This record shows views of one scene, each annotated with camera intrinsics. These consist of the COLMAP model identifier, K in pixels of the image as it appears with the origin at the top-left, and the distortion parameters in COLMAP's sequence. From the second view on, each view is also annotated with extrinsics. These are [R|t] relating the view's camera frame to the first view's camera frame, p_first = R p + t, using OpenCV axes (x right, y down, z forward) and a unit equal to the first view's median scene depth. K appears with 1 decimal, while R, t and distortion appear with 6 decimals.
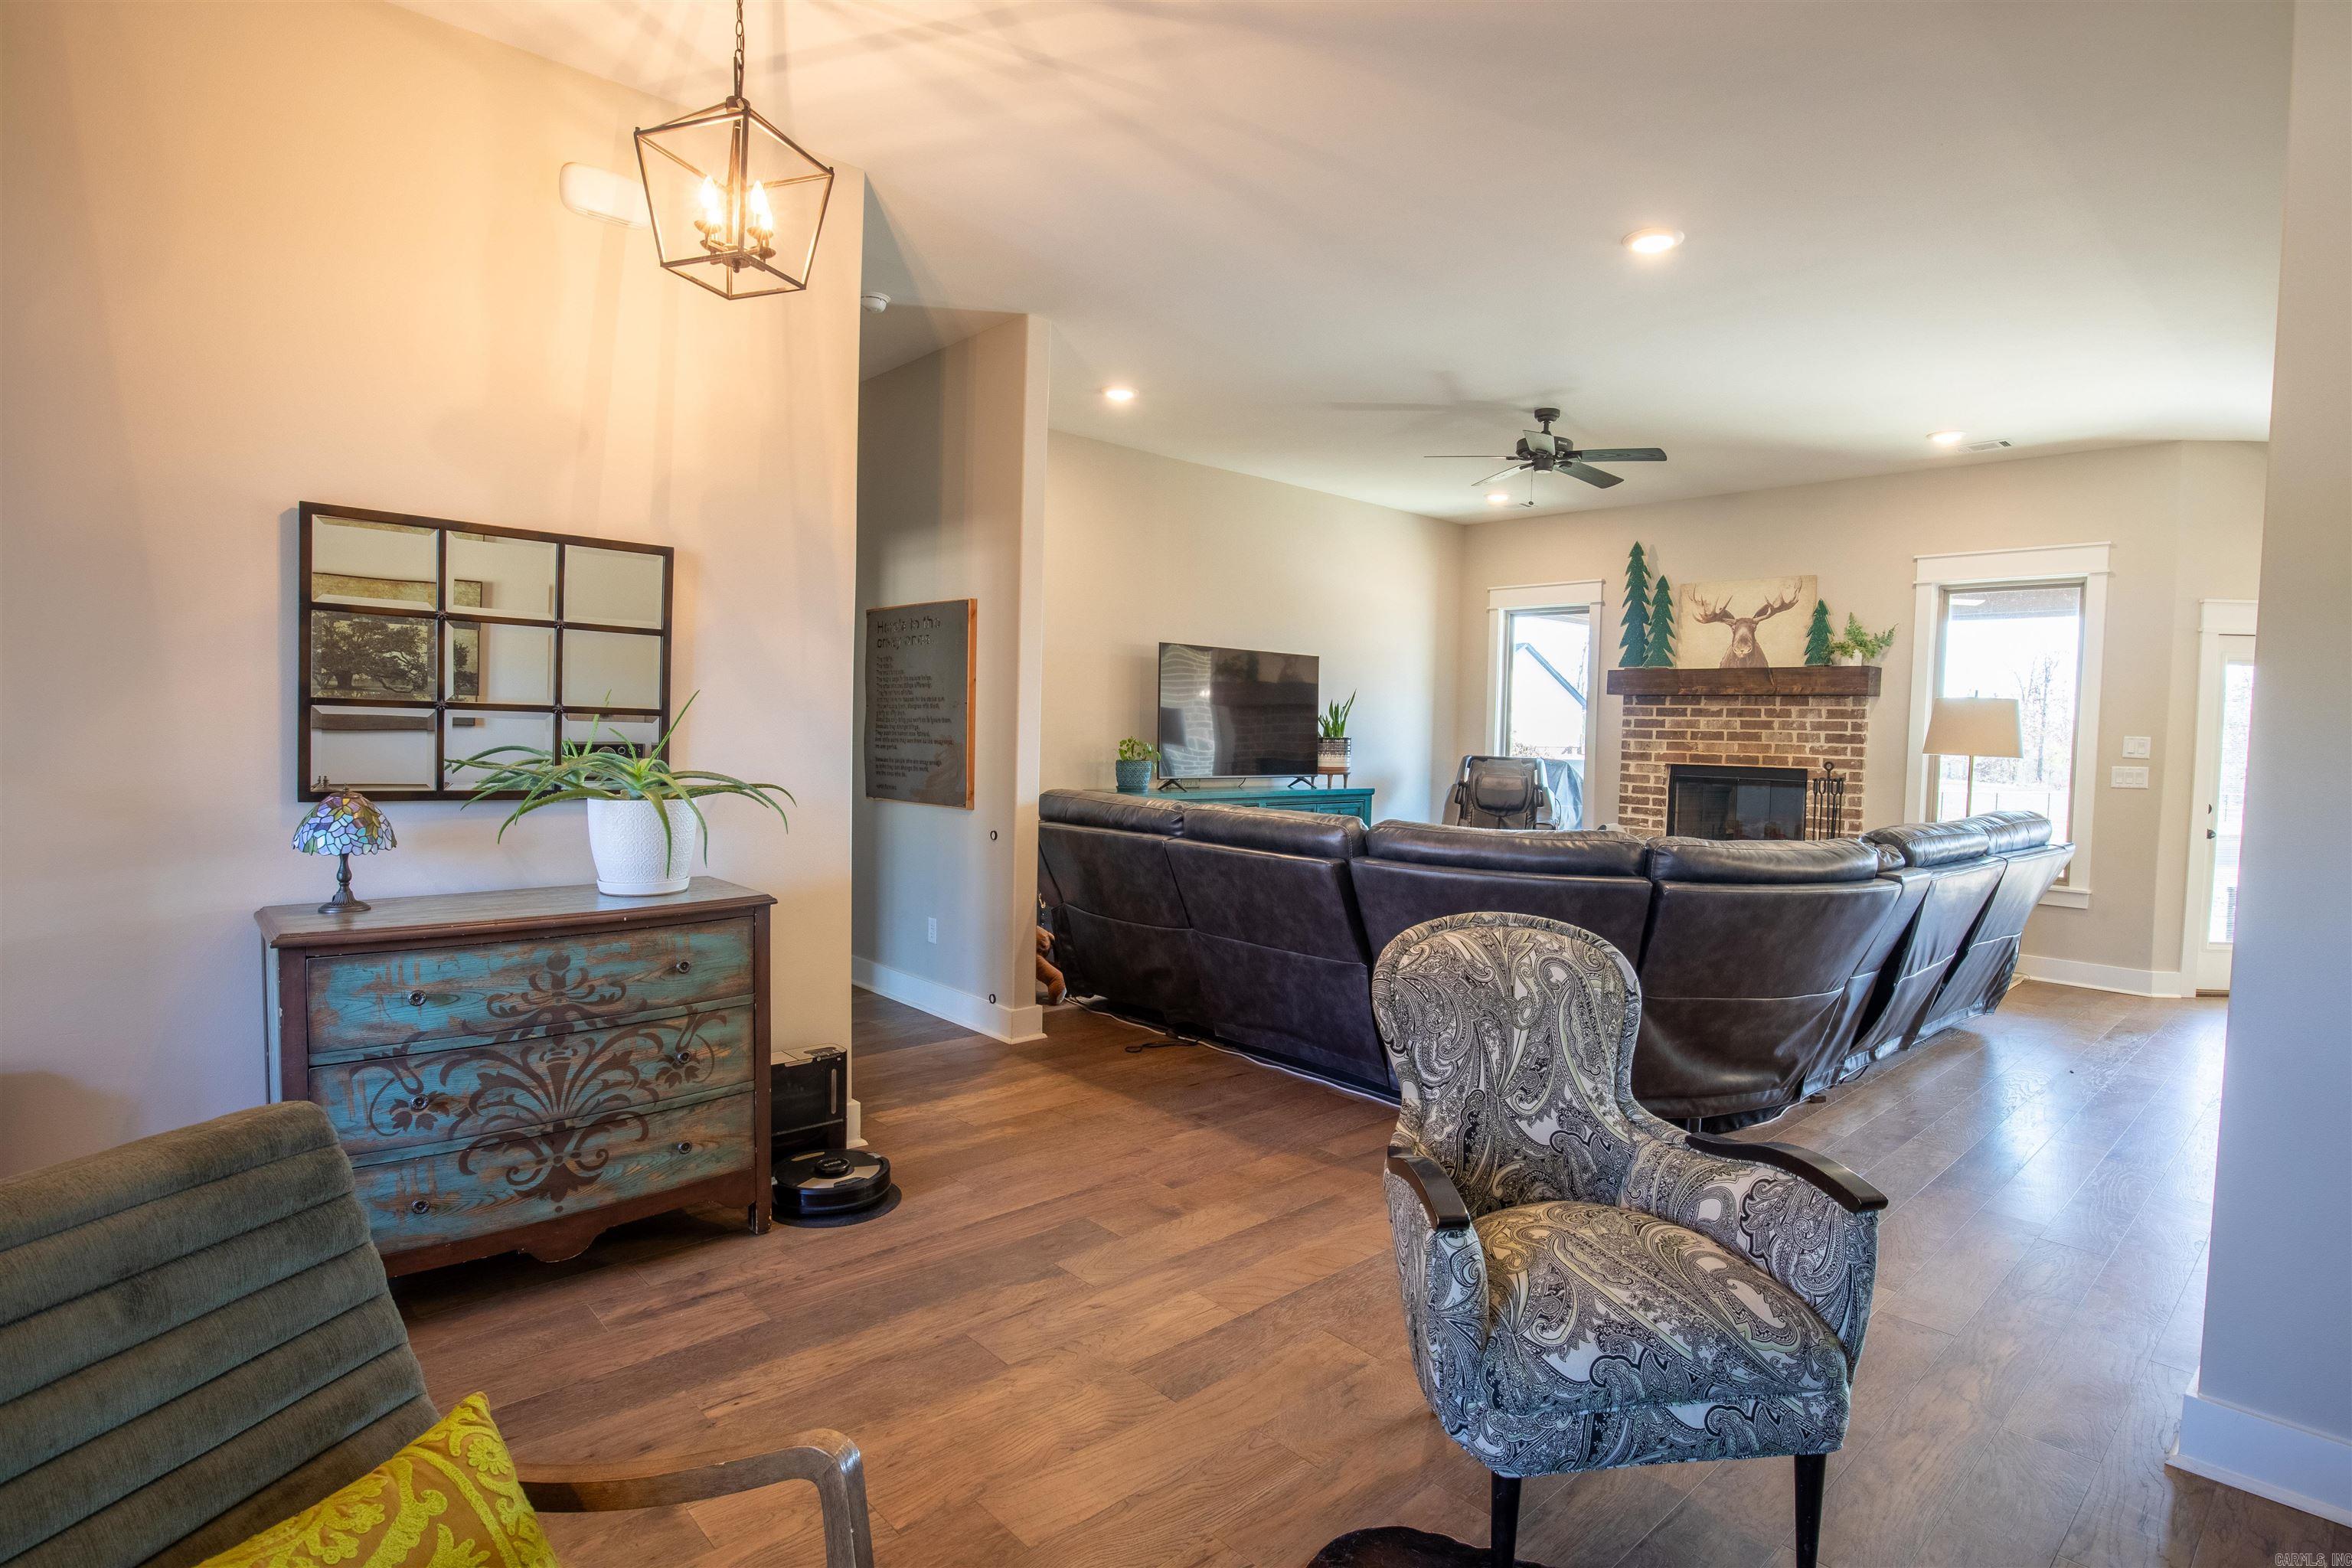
lens RADIAL K [[1191.4, 0, 1197.9], [0, 1191.4, 772.1], [0, 0, 1]] dist [-0.031574, -0.000072]
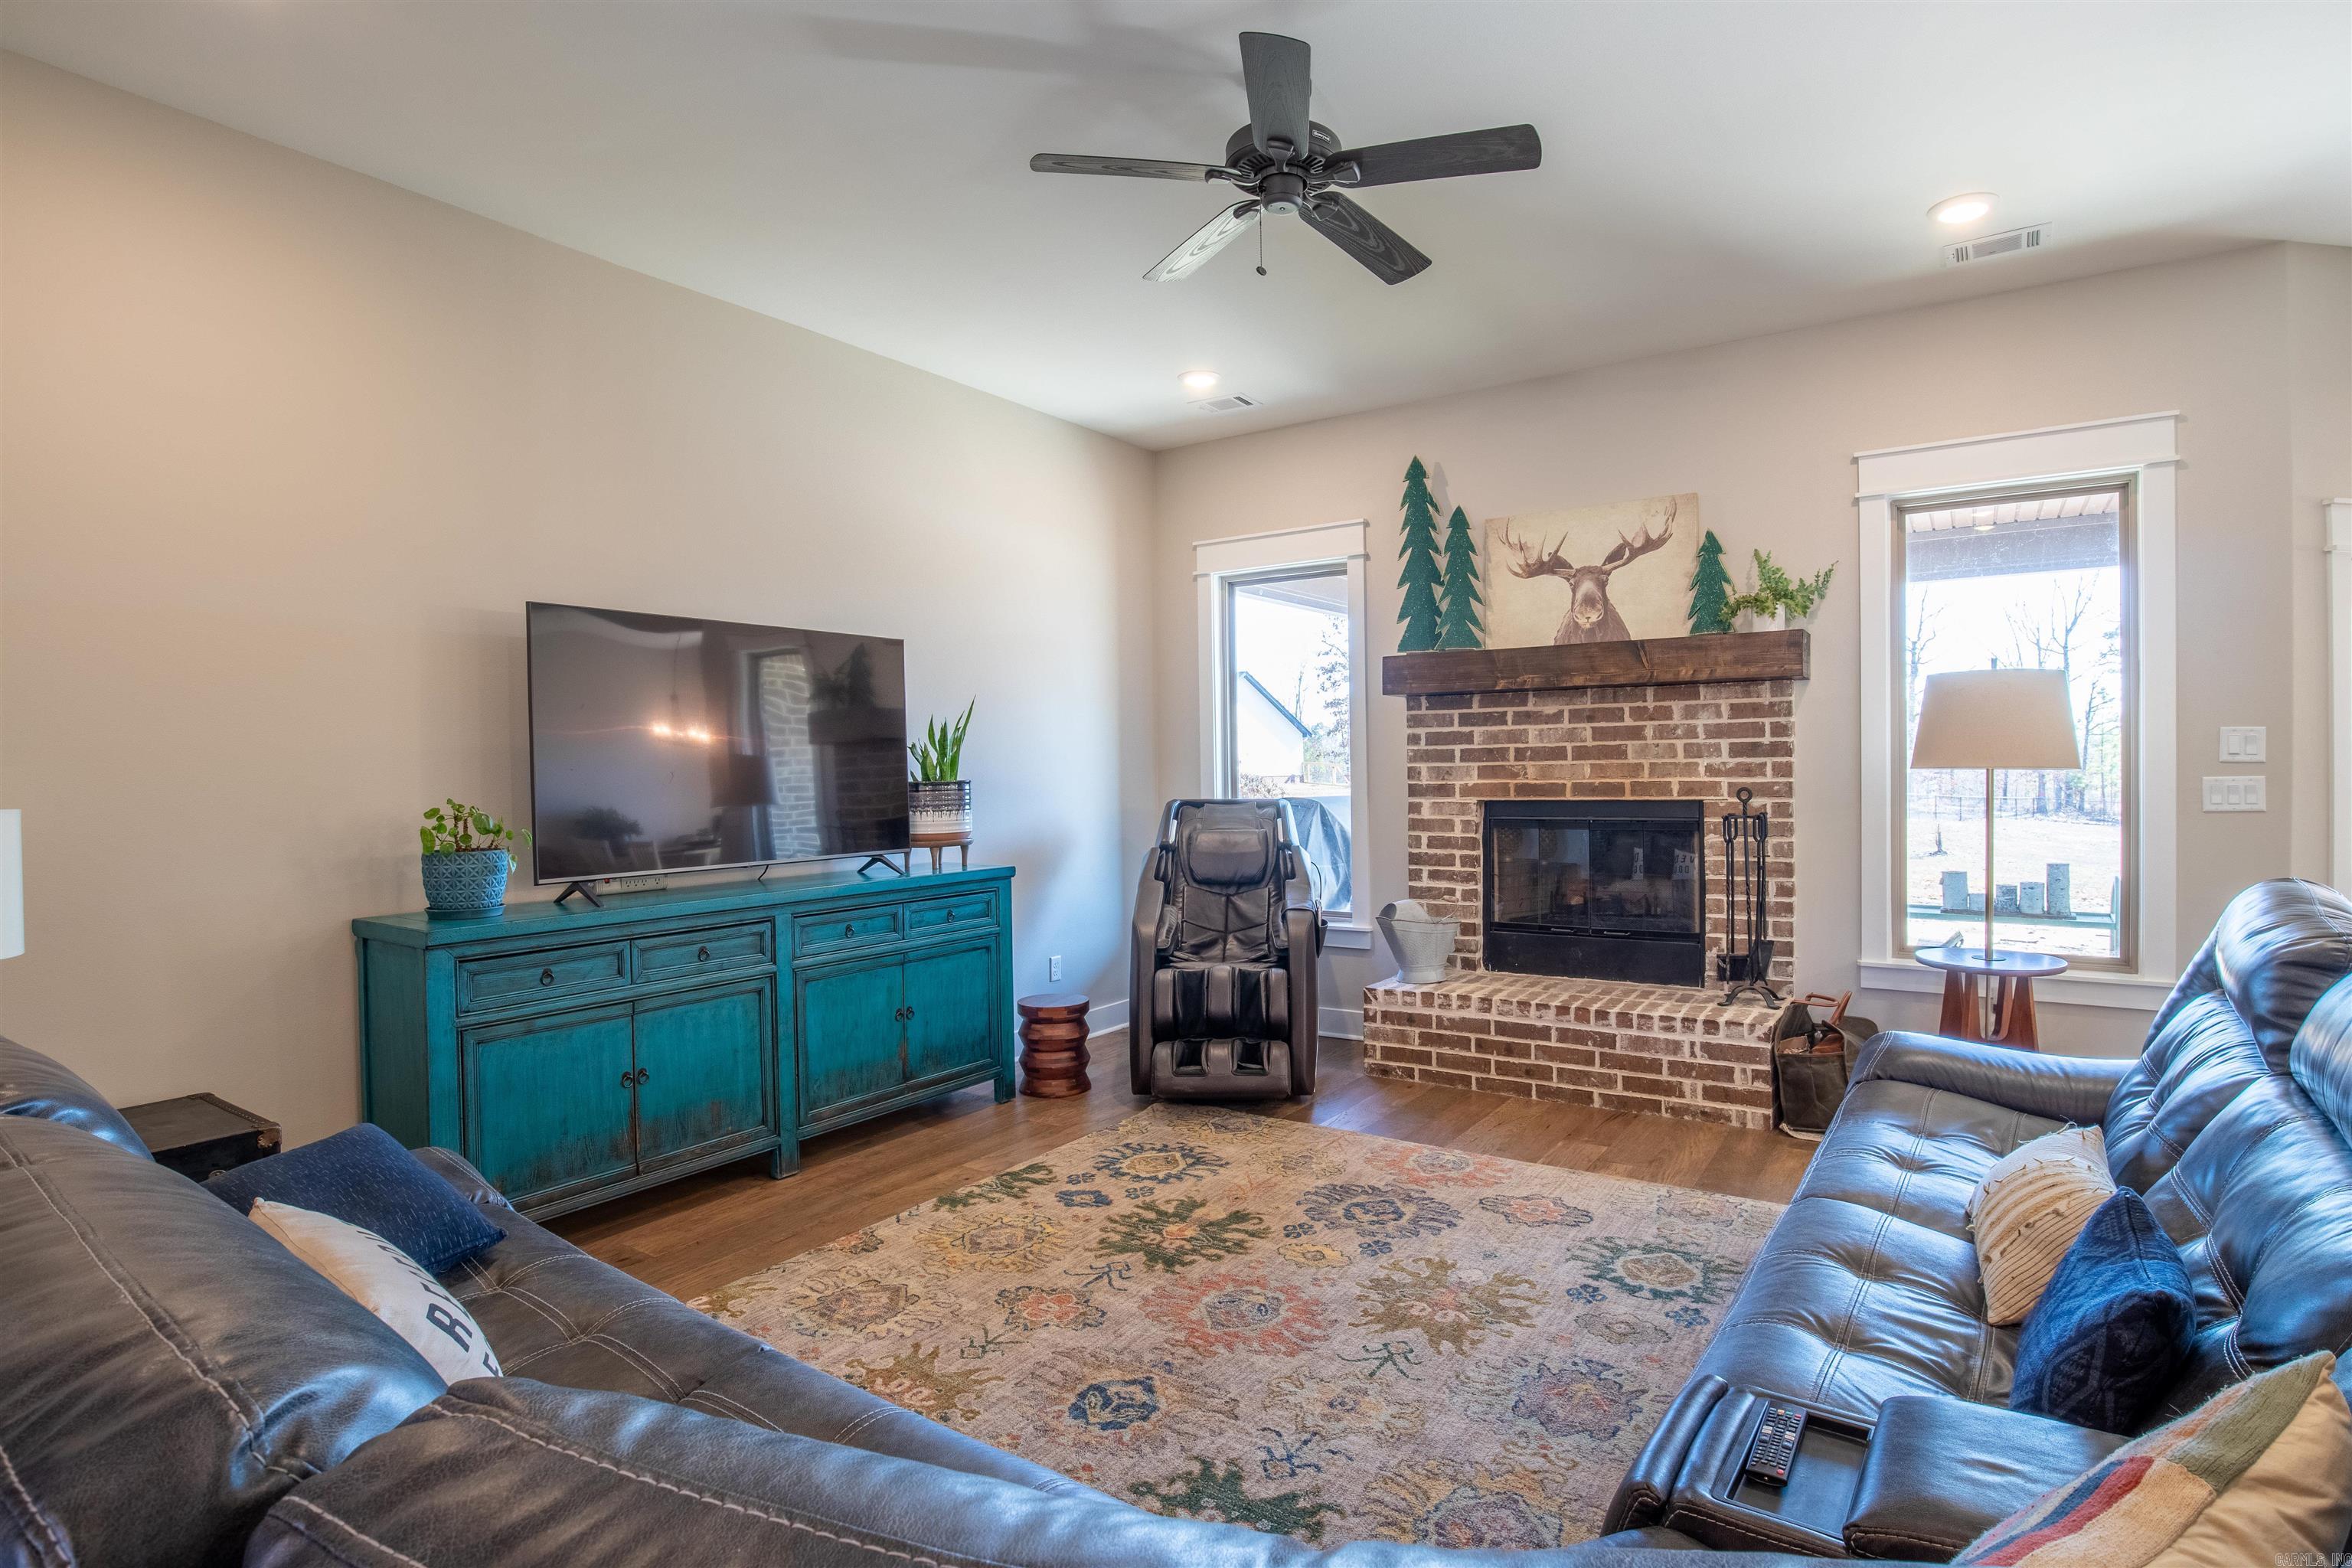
lens RADIAL K [[1191.4, 0, 1166.4], [0, 1191.4, 788.6], [0, 0, 1]] dist [-0.031574, -0.000072]
pose [[0.979009, -0.043254, 0.199172, 0.106533], [0.046901, 0.998807, -0.013628, -0.012817], [-0.198345, 0.022683, 0.979870, 0.416689]]
